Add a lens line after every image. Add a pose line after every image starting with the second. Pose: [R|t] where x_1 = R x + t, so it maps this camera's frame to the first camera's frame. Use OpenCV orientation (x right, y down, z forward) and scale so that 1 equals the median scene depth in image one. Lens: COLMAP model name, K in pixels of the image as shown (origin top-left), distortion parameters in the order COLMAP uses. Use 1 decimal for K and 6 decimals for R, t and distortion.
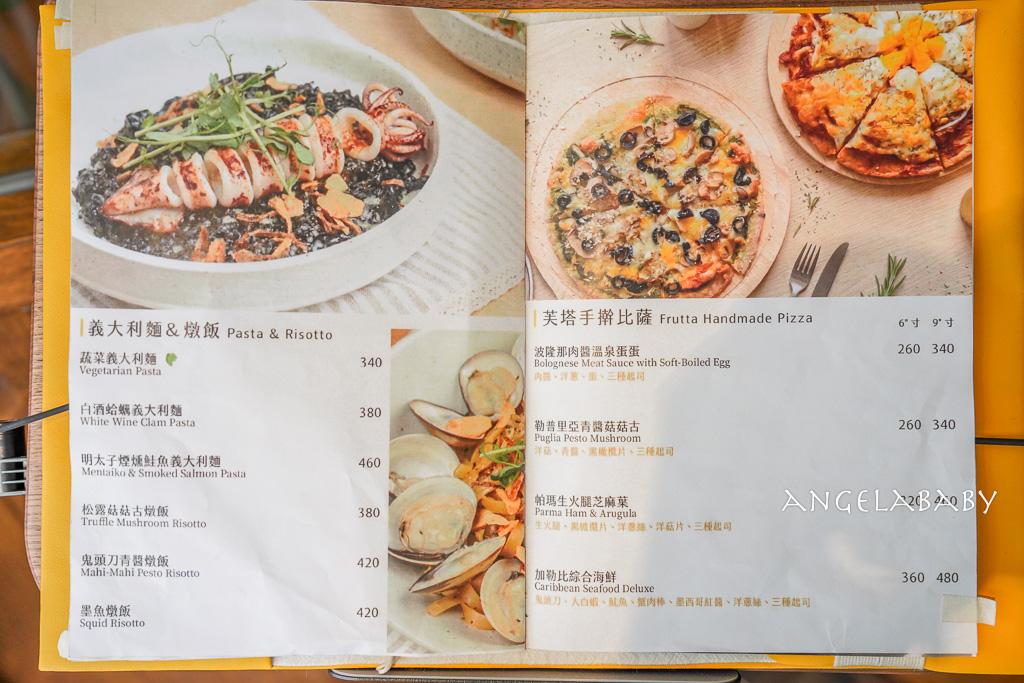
lens RADIAL K [[1159.0, 0, 518.0], [0, 1159.0, 340.2], [0, 0, 1]] dist [0.000215, 0.000000]
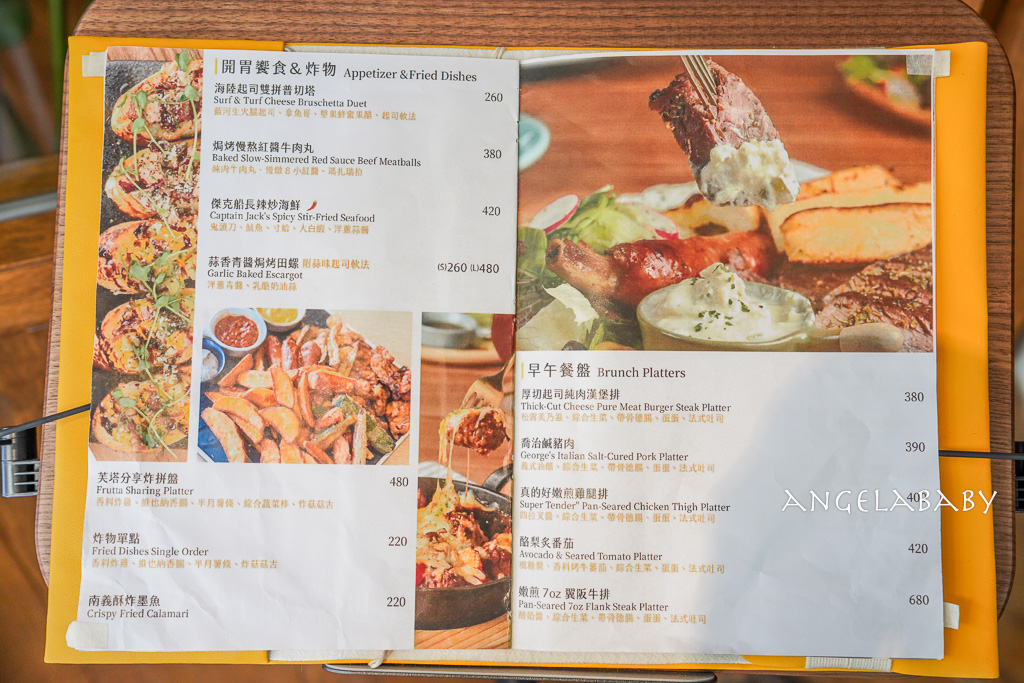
lens RADIAL K [[1238.2, 0, 502.2], [0, 1238.2, 340.8], [0, 0, 1]] dist [0.008990, 0.000000]
pose [[0.999884, 0.015228, -0.000467, -0.005315], [-0.015226, 0.997831, -0.064048, 0.060425], [-0.000509, 0.064047, 0.997947, -0.130561]]
